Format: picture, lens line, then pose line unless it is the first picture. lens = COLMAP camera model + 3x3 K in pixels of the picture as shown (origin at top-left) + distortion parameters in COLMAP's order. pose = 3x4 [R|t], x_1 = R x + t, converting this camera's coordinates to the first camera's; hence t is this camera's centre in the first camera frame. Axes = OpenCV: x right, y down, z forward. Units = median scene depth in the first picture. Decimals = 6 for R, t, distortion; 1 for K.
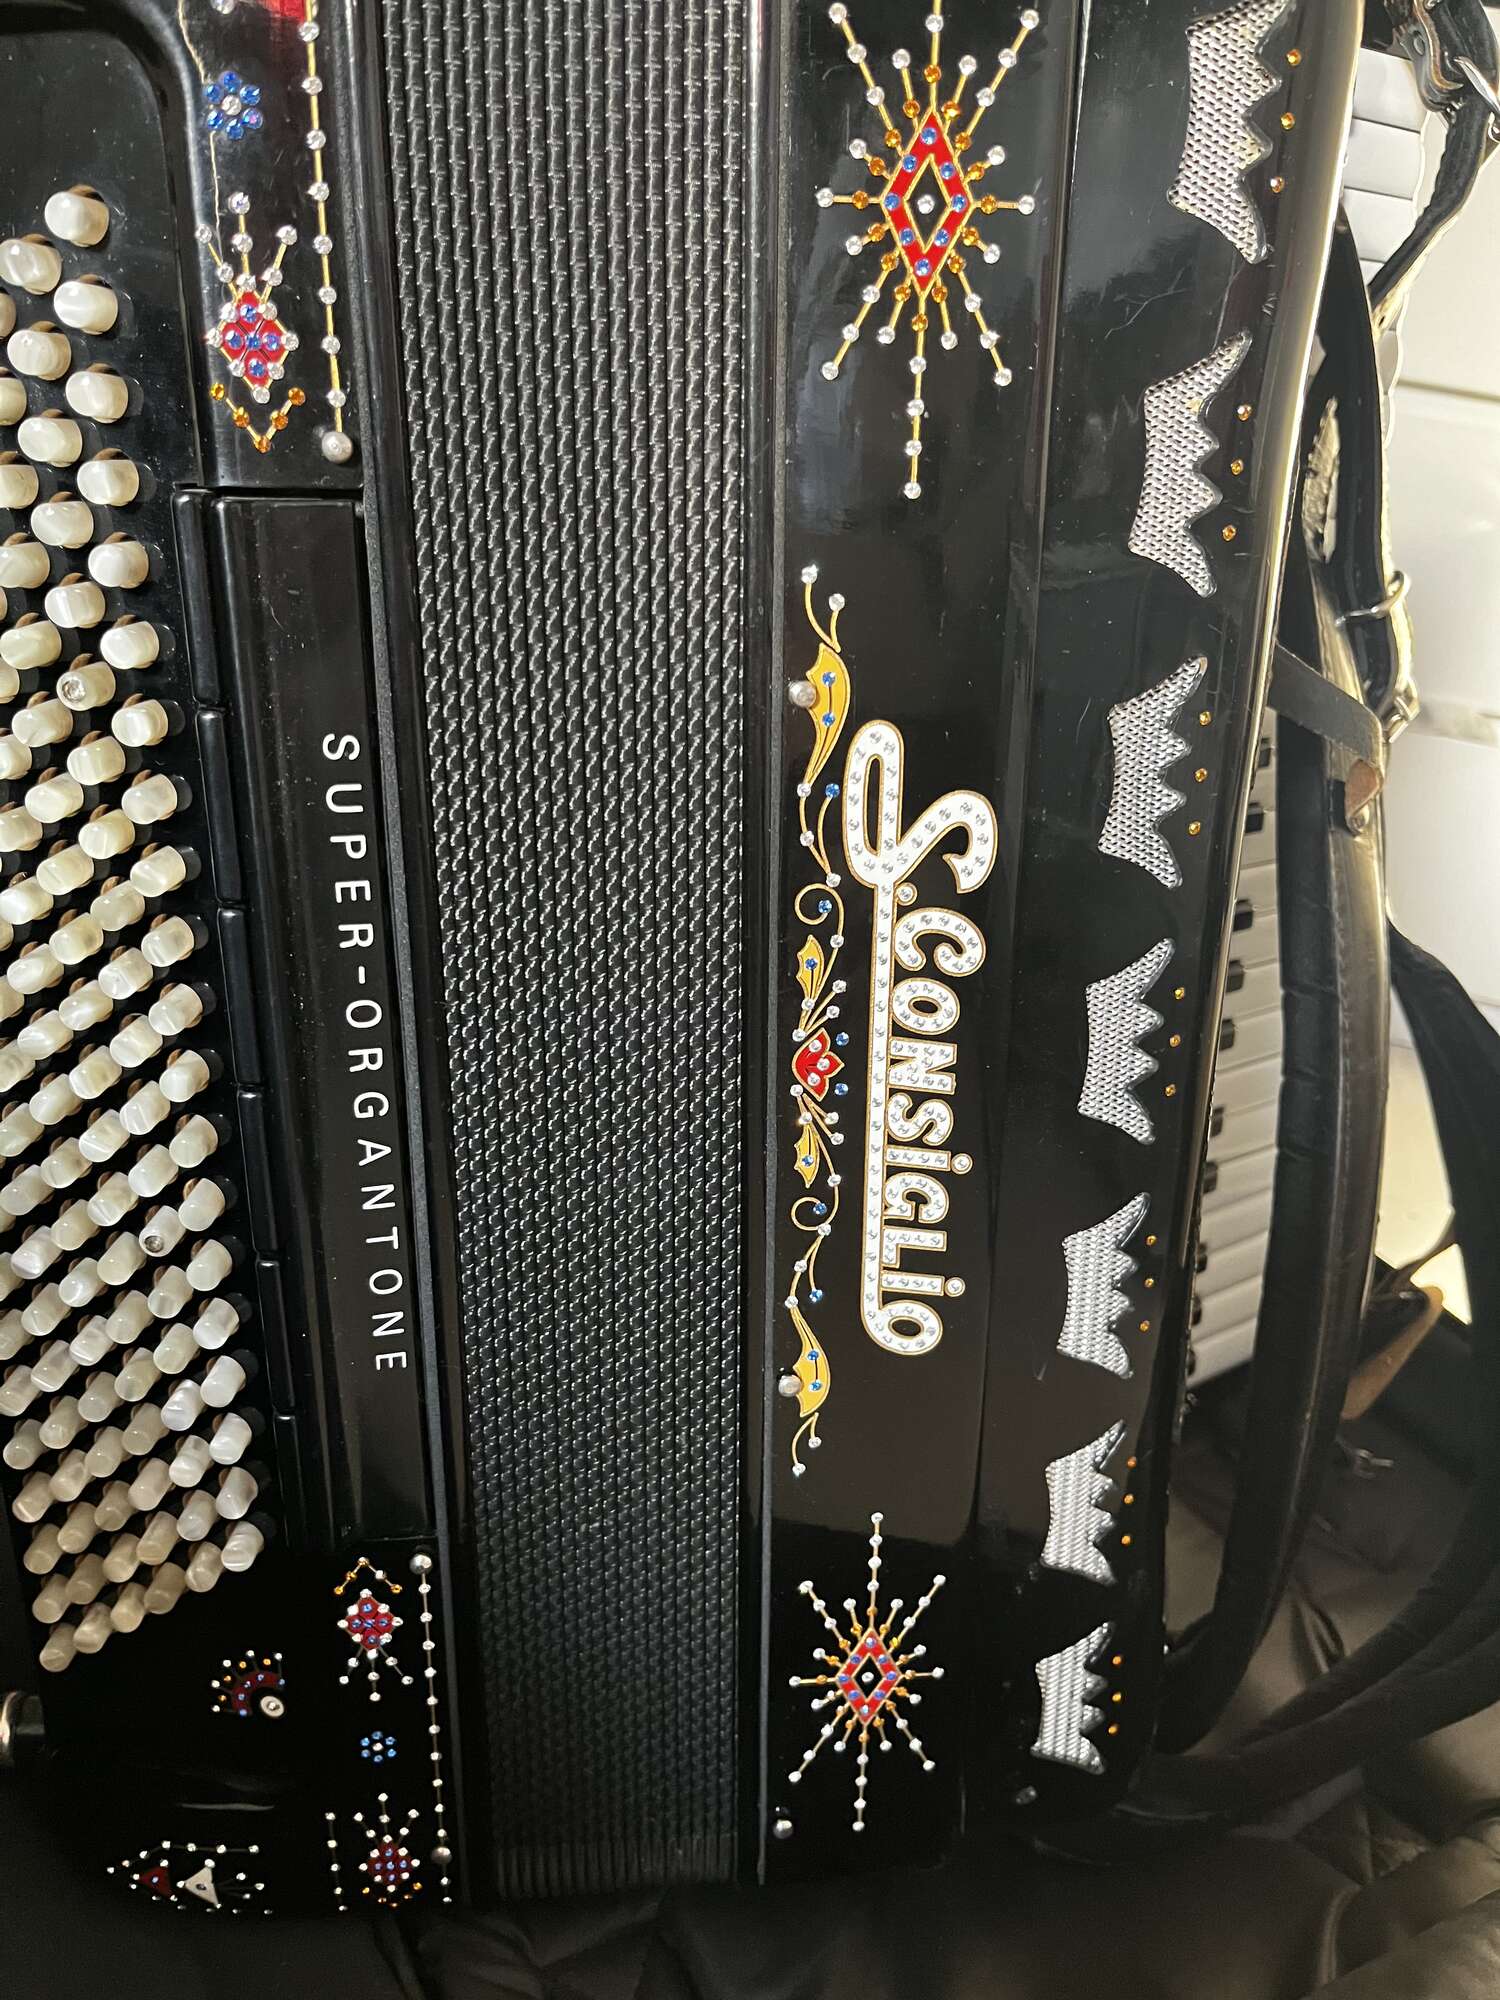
lens RADIAL K [[1537.1, 0, 753.1], [0, 1537.1, 1002.7], [0, 0, 1]] dist [0.021216, -0.053705]
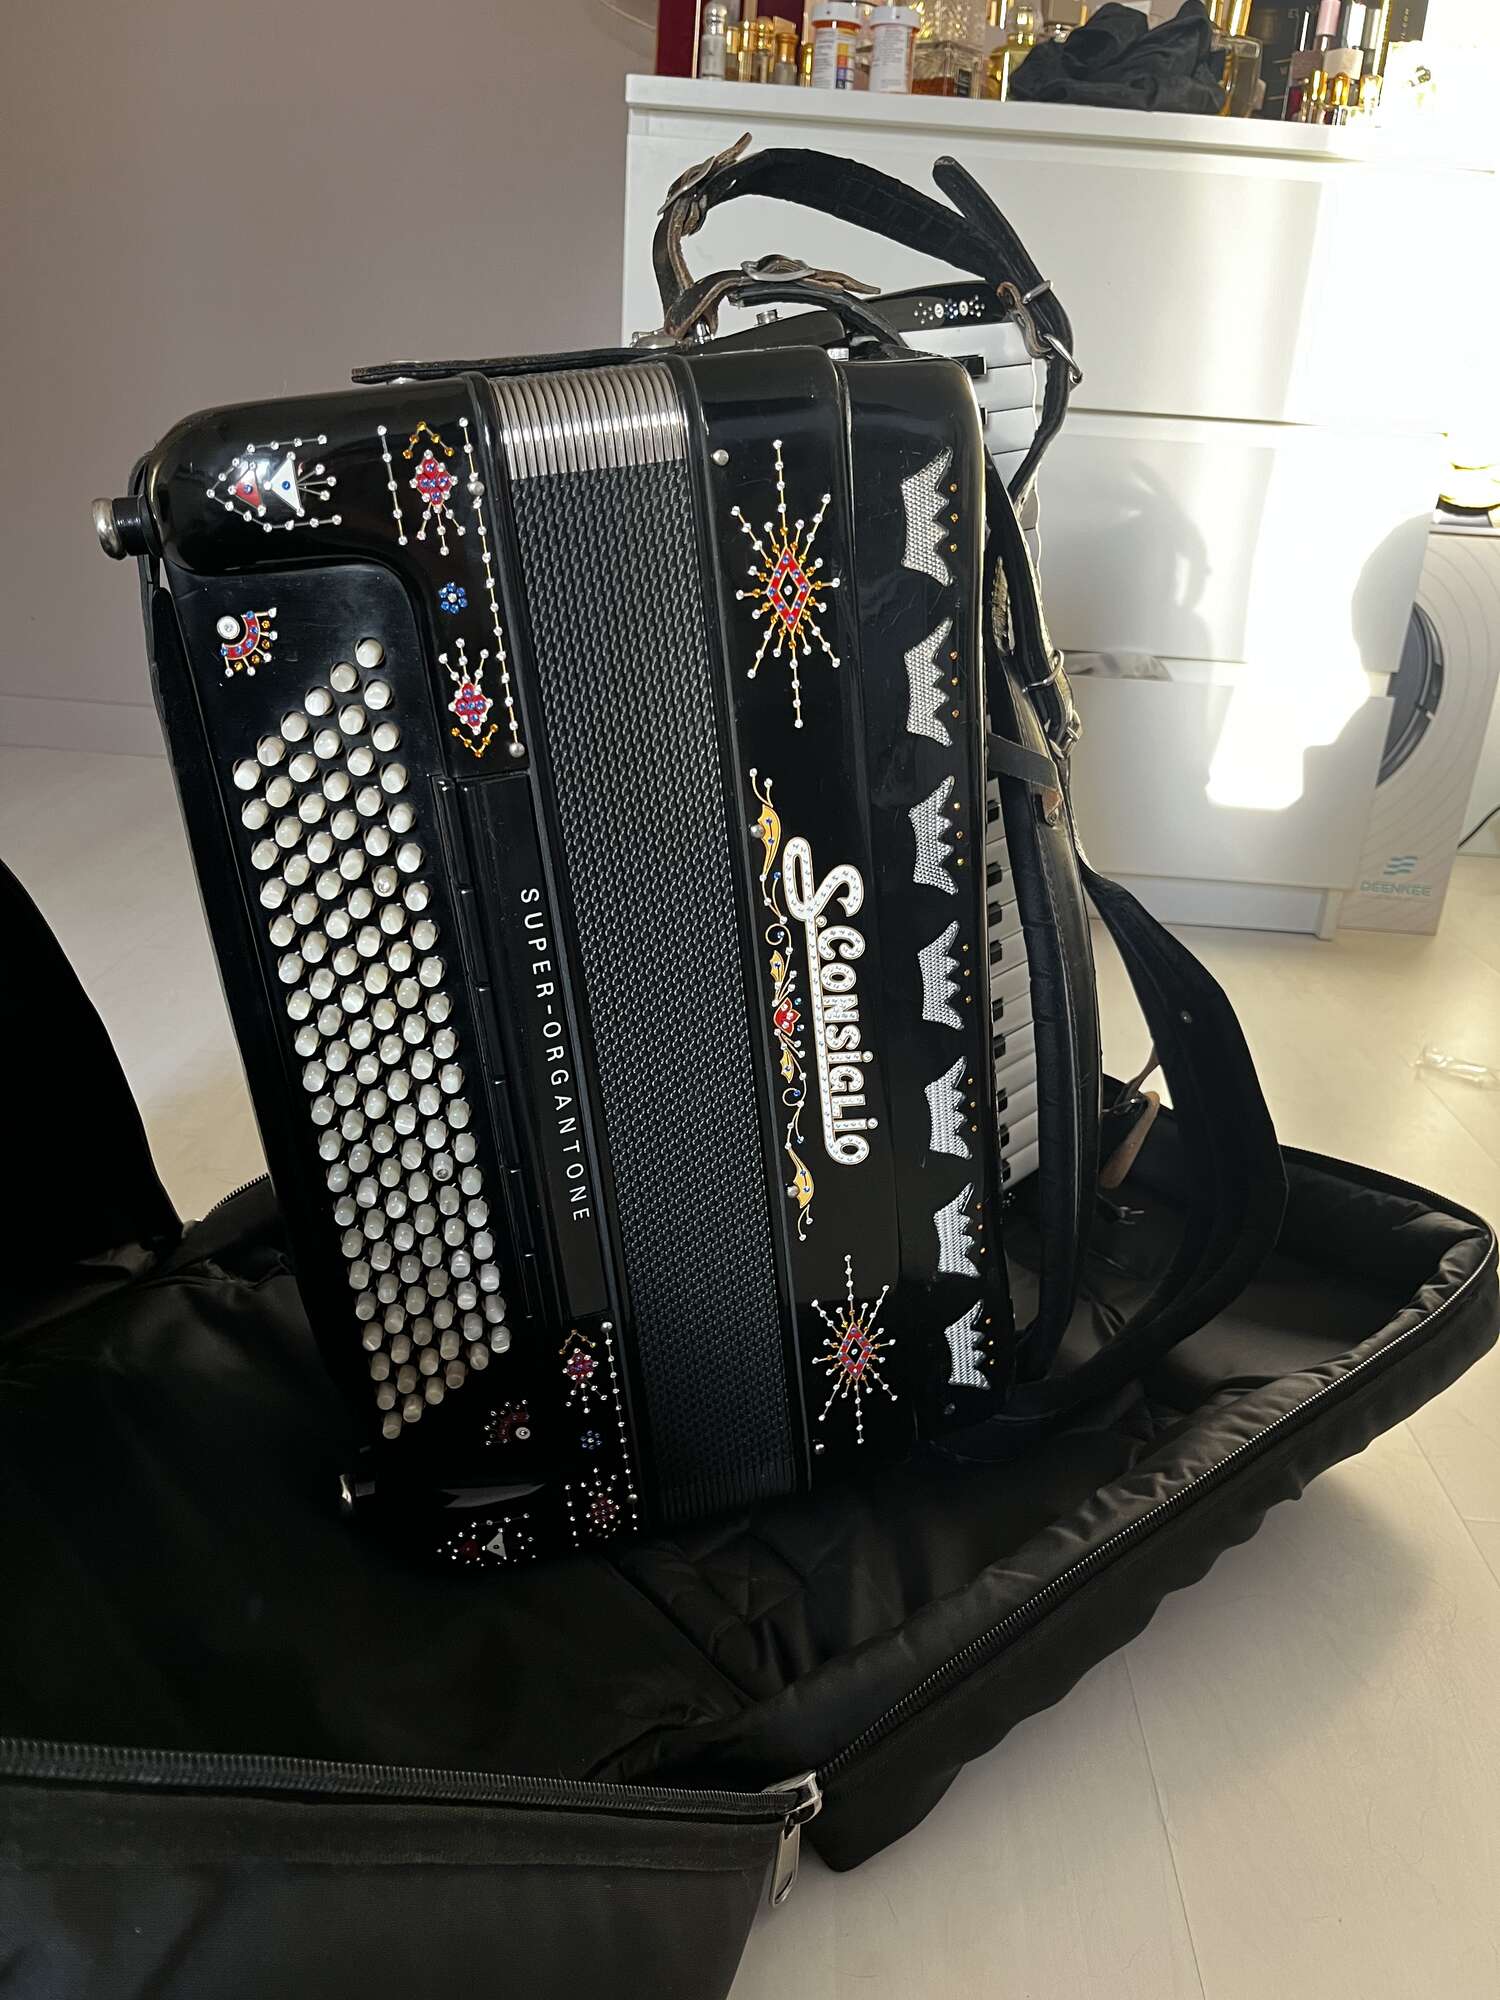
lens RADIAL K [[1537.1, 0, 733.3], [0, 1537.1, 995.0], [0, 0, 1]] dist [0.021216, -0.053705]
pose [[0.979965, -0.160986, 0.117267, -0.226844], [0.156983, 0.986679, 0.042668, -0.072913], [-0.122574, -0.023405, 0.992183, -0.815685]]
